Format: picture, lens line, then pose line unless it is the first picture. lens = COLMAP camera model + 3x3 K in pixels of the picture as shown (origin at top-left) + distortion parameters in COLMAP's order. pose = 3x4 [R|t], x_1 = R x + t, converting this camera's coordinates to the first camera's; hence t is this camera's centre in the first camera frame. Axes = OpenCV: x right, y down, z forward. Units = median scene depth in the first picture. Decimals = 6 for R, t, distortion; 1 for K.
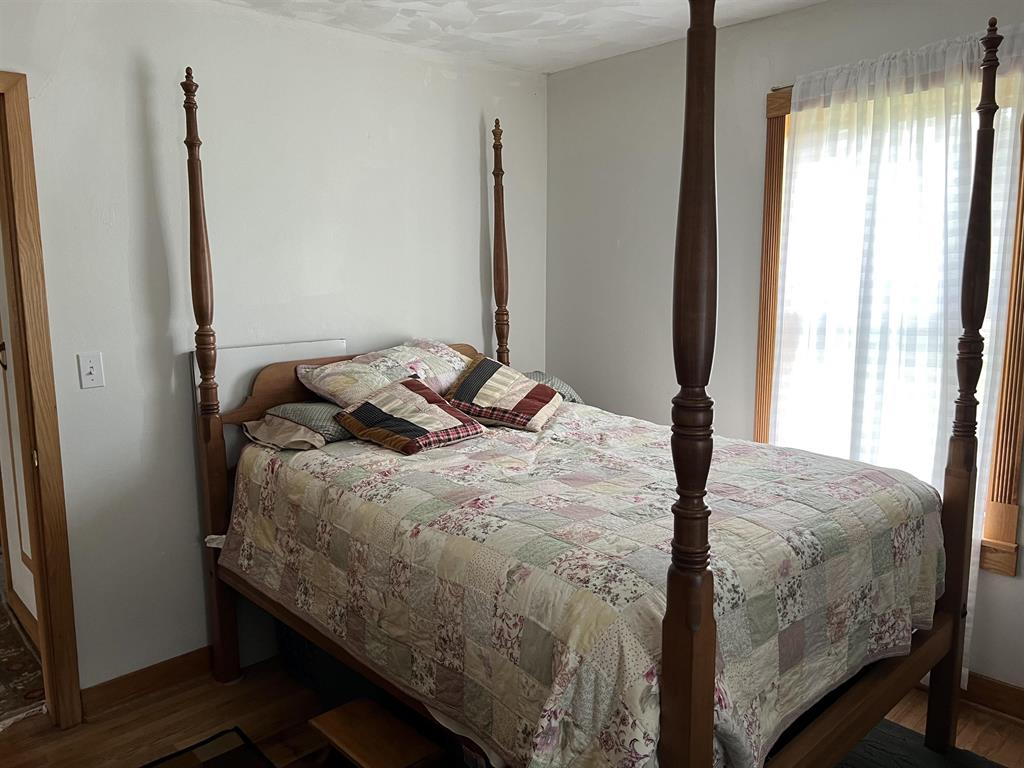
lens RADIAL K [[770.6, 0, 505.2], [0, 770.6, 382.6], [0, 0, 1]] dist [0.045483, -0.044844]
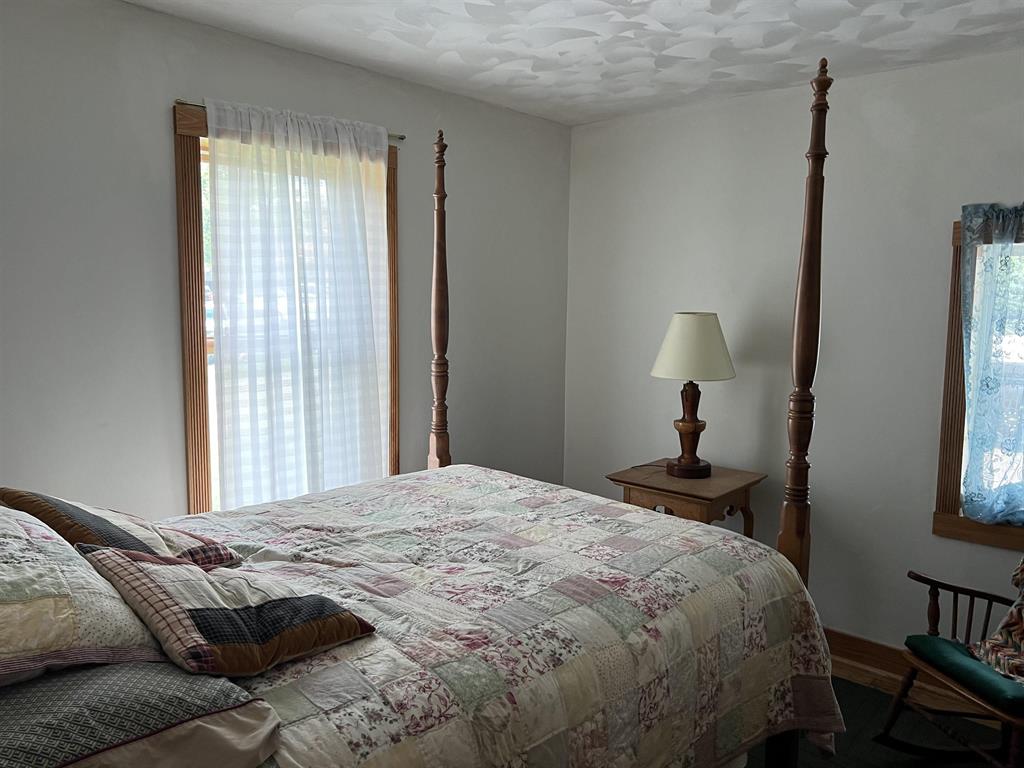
lens RADIAL K [[770.6, 0, 505.1], [0, 770.6, 384.7], [0, 0, 1]] dist [0.045483, -0.044844]
pose [[-0.073729, -0.114796, 0.990649, -0.842436], [0.137420, 0.982708, 0.124103, -0.185131], [-0.987765, 0.145285, -0.056679, 1.081199]]
